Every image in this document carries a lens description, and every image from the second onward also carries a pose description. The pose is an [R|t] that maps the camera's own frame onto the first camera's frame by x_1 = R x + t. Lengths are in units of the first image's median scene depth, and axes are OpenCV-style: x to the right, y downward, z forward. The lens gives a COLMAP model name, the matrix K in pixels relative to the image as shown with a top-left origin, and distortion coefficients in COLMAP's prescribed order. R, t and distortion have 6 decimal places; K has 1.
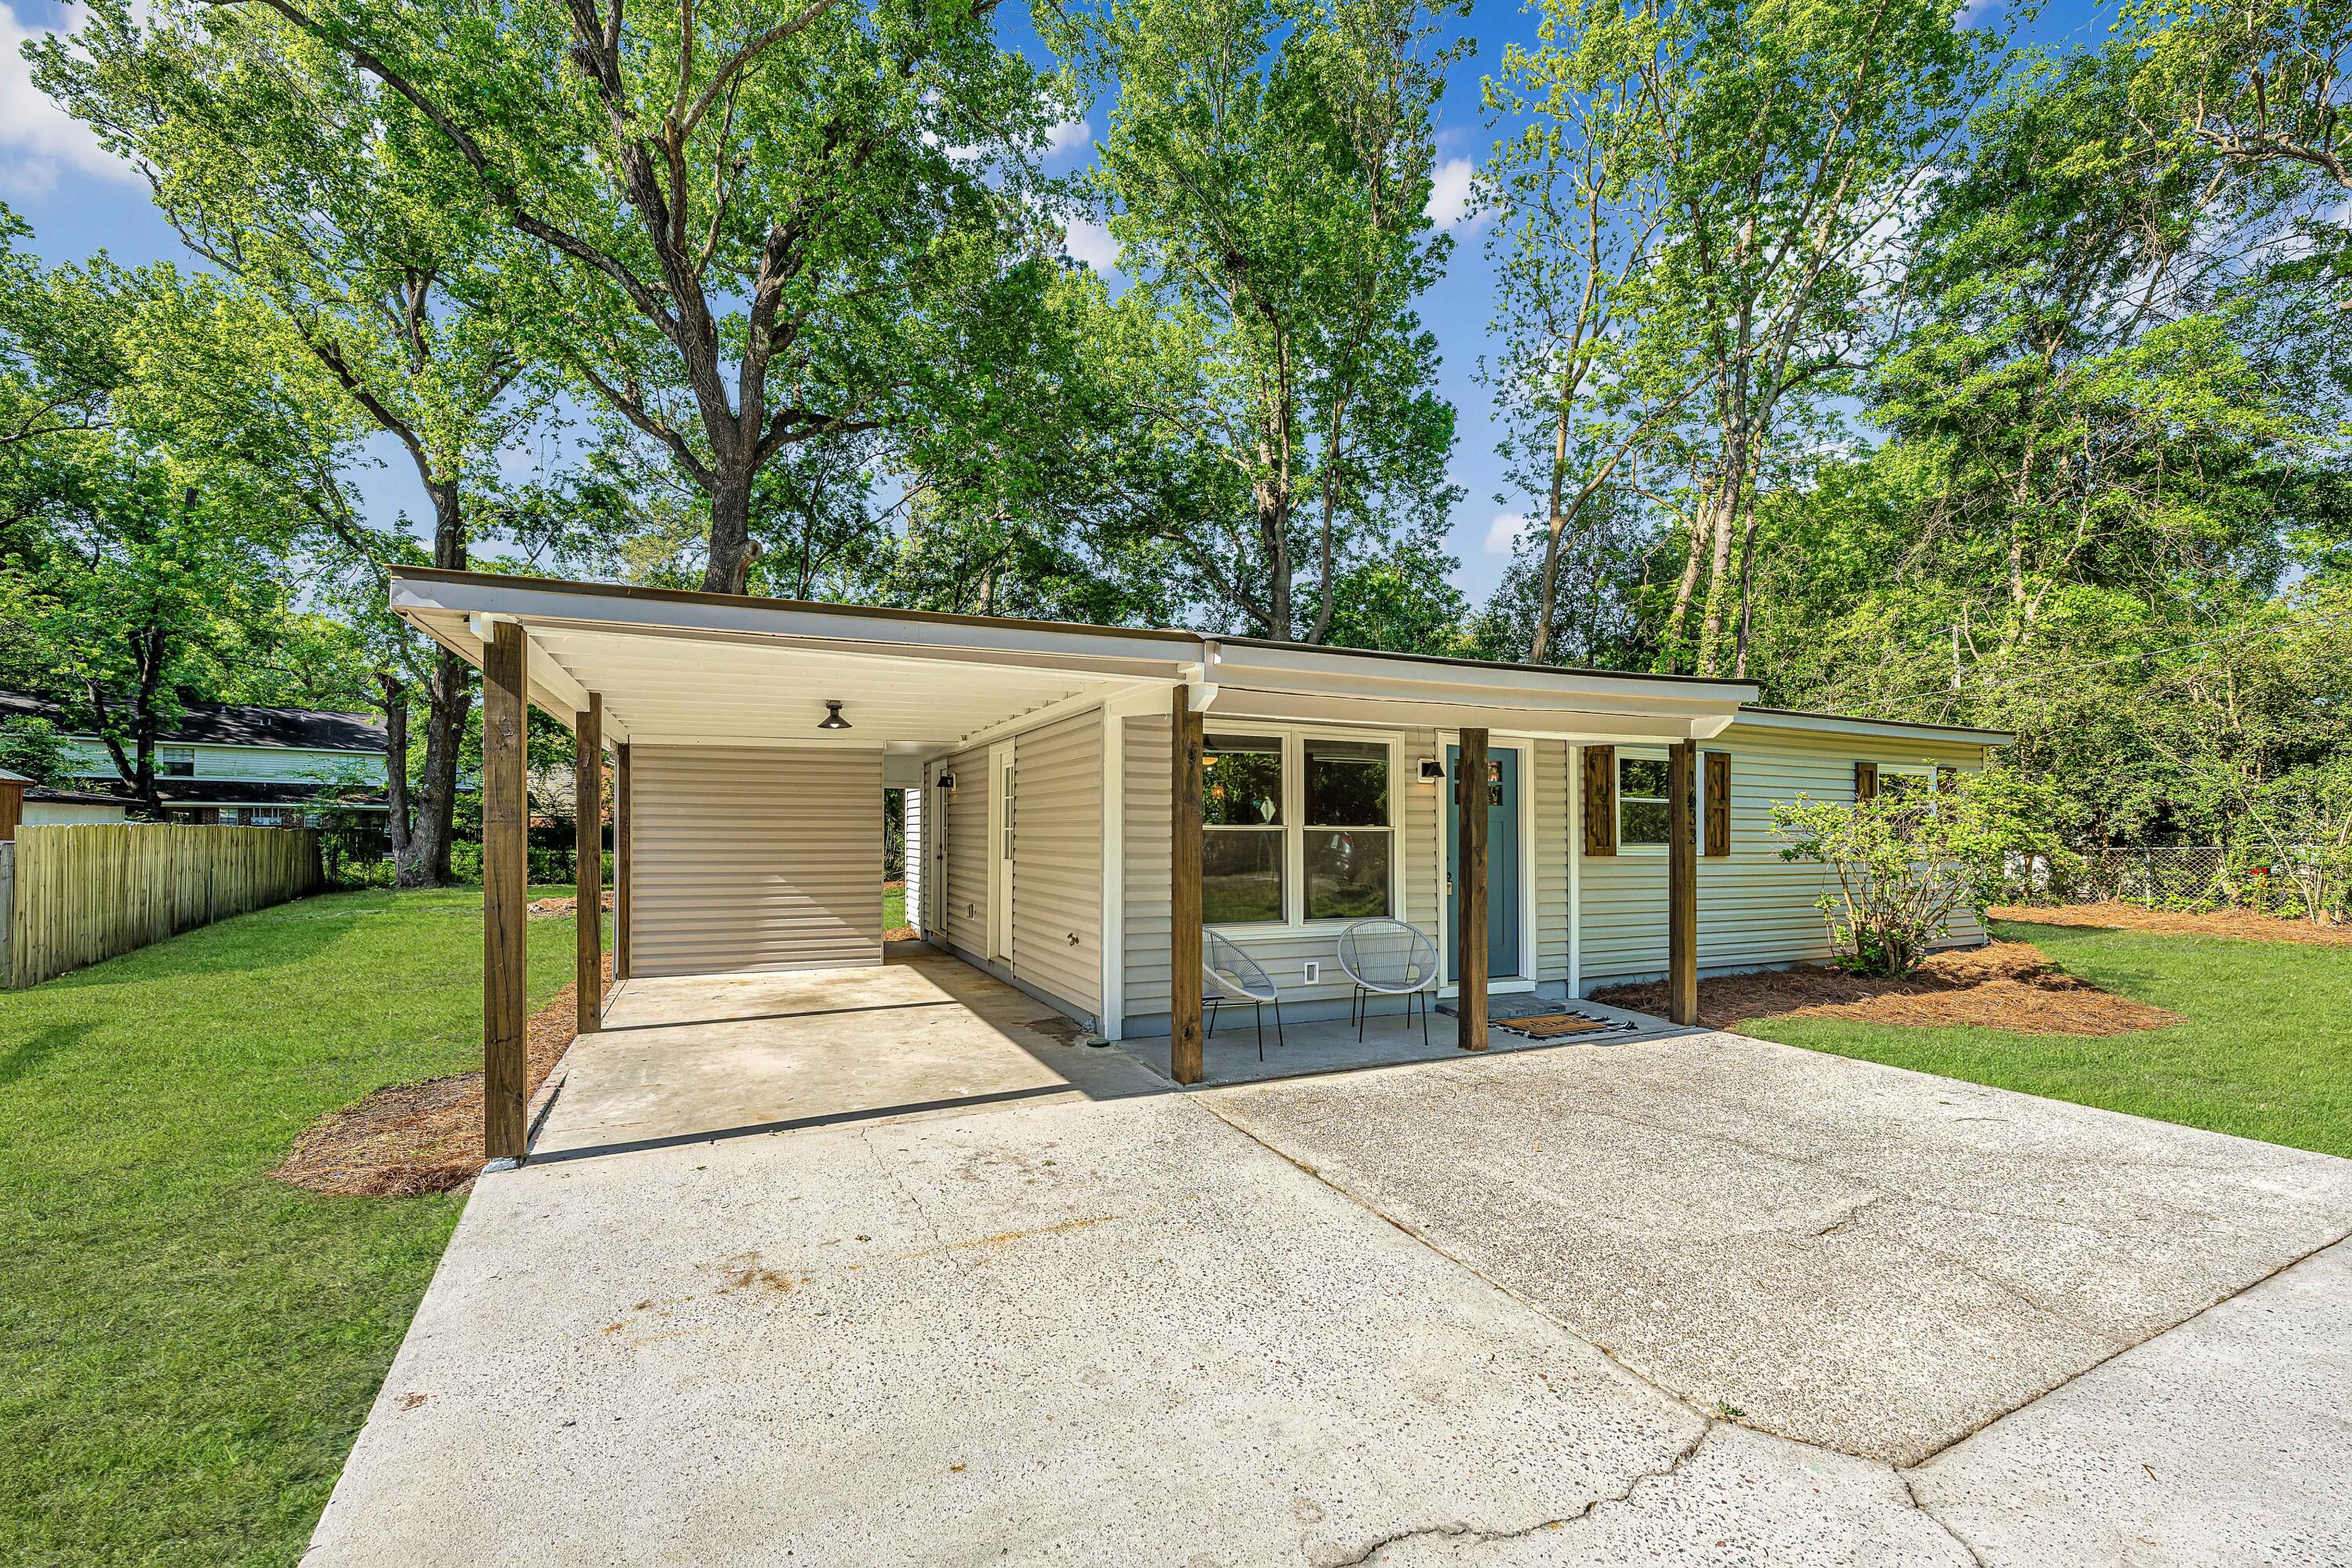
lens RADIAL K [[950.7, 0, 1176.7], [0, 950.7, 808.7], [0, 0, 1]] dist [0.011780, 0.000354]
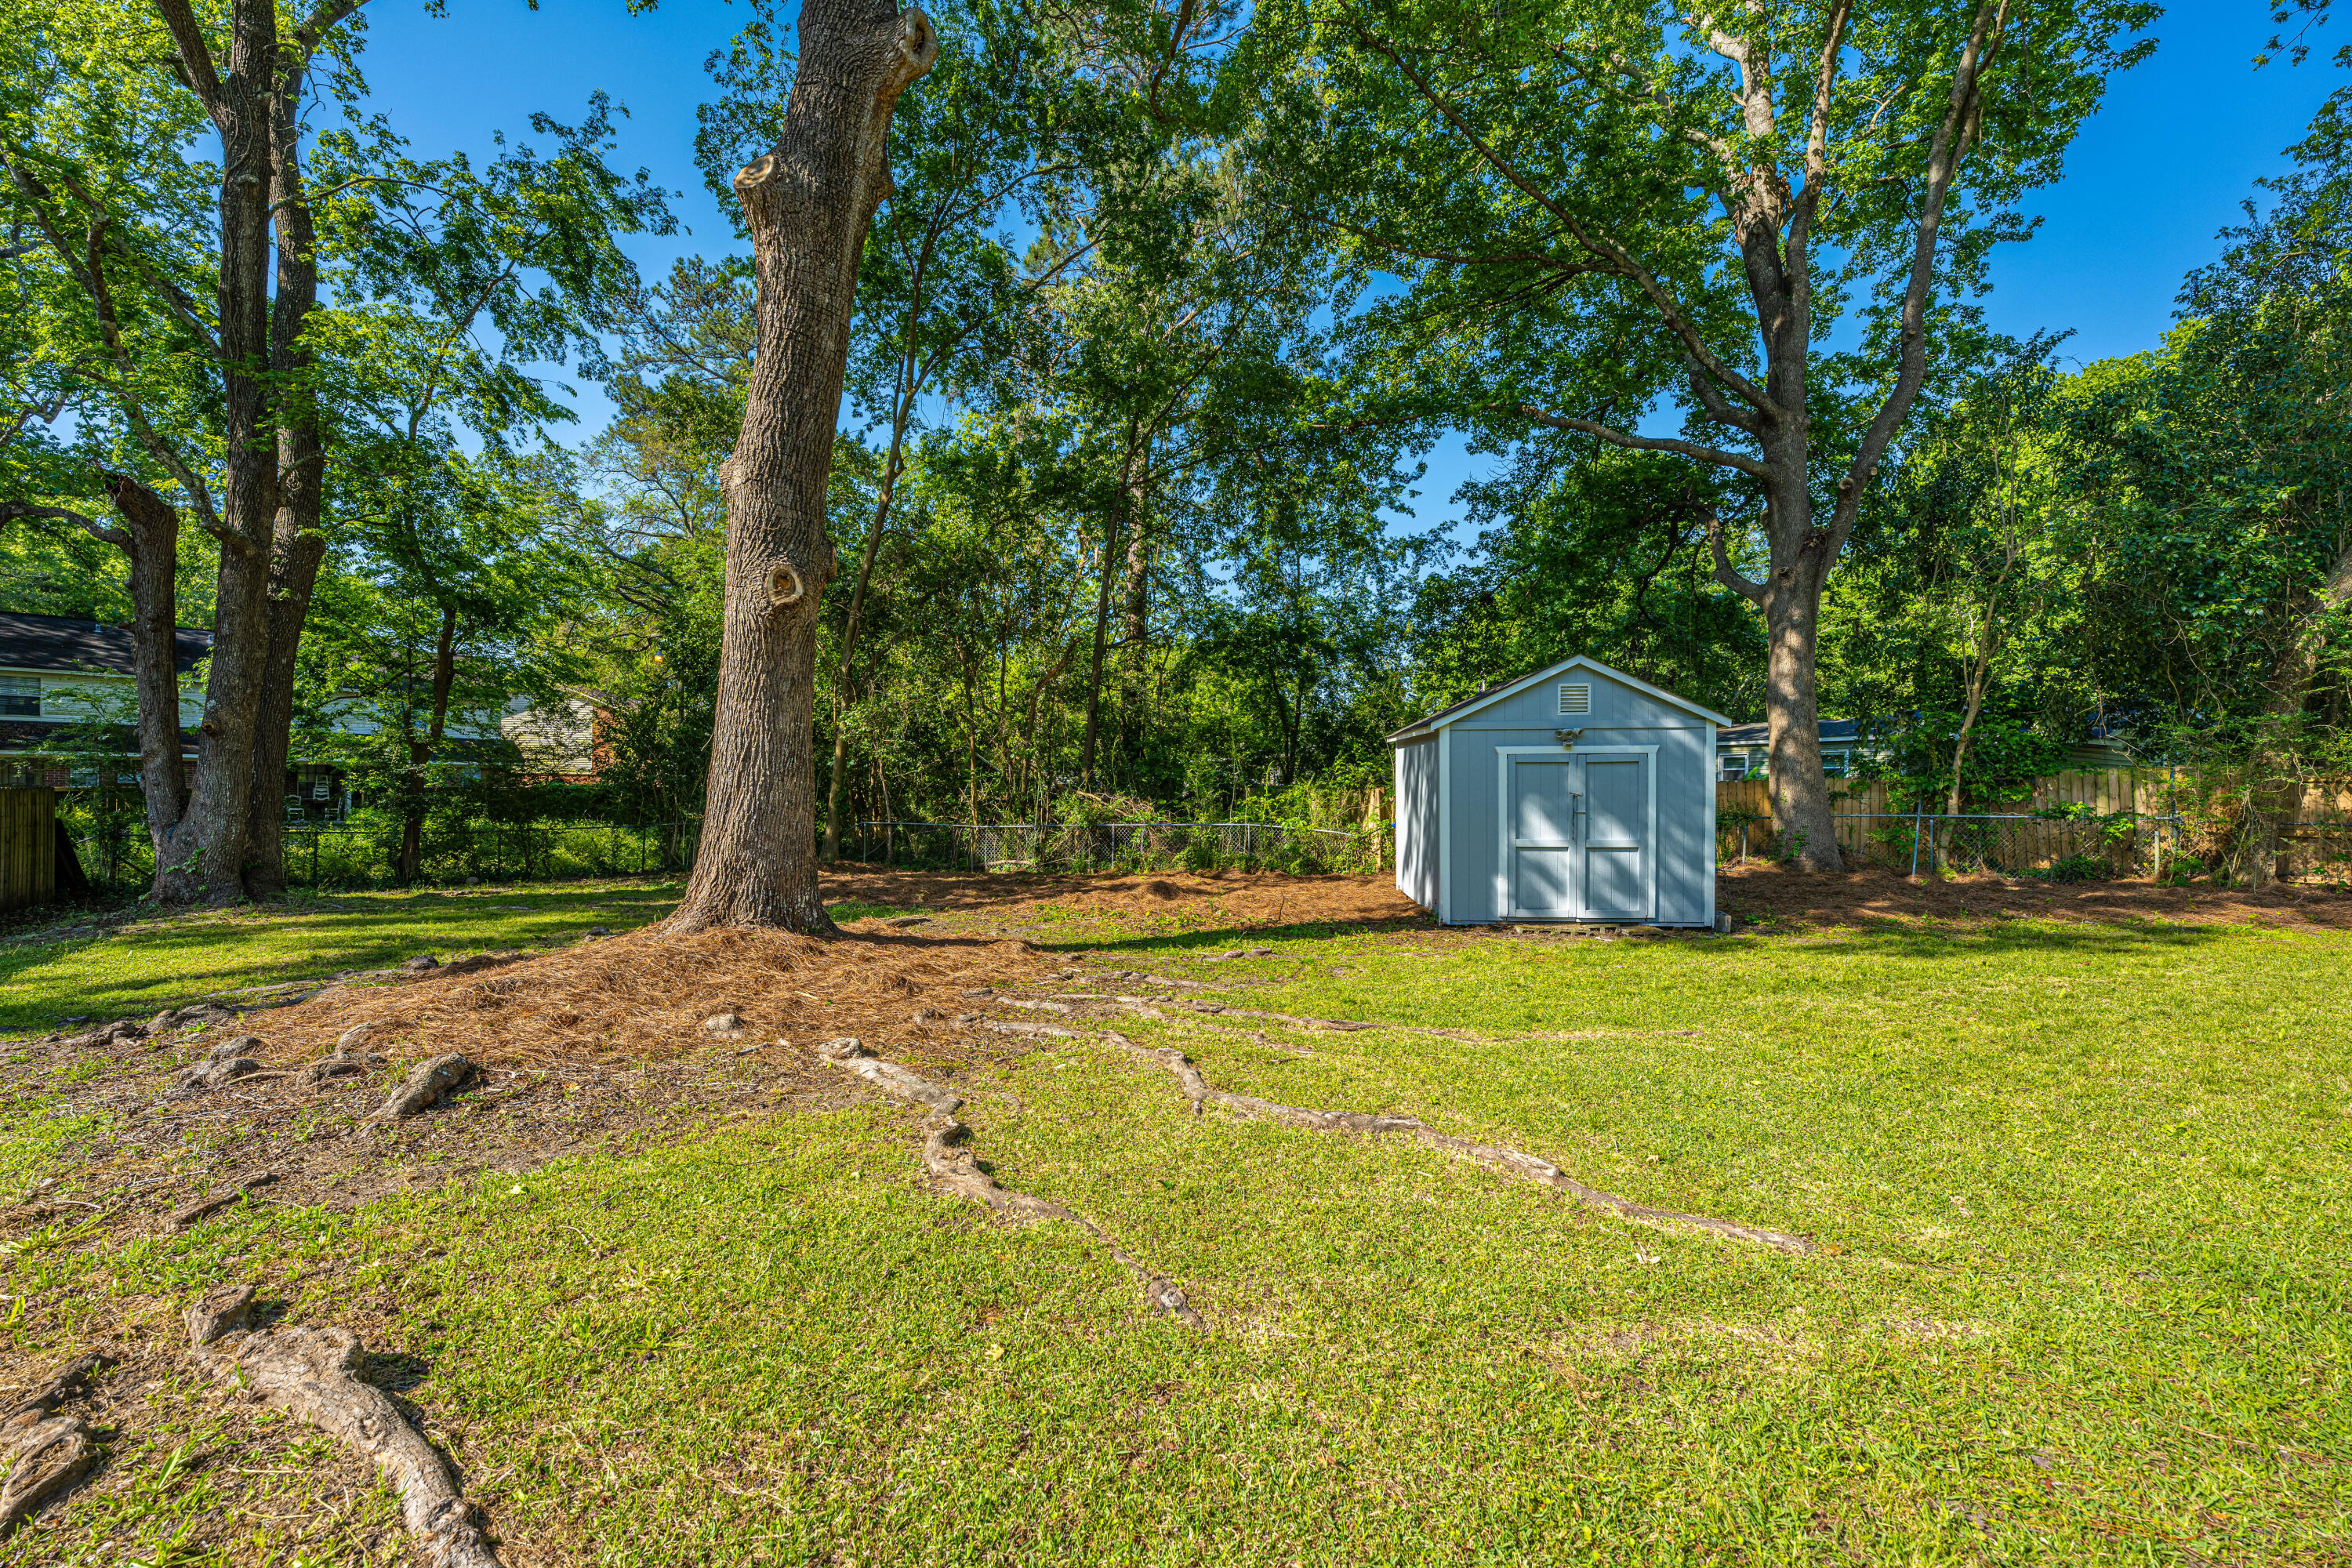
lens RADIAL K [[898.8, 0, 1176.0], [0, 898.8, 784.0], [0, 0, 1]] dist [0.000475, 0.000043]
pose [[0.999989, 0.001154, 0.004582, -0.278774], [-0.001216, 0.999907, 0.013596, 0.011129], [-0.004566, -0.013602, 0.999897, 0.521377]]
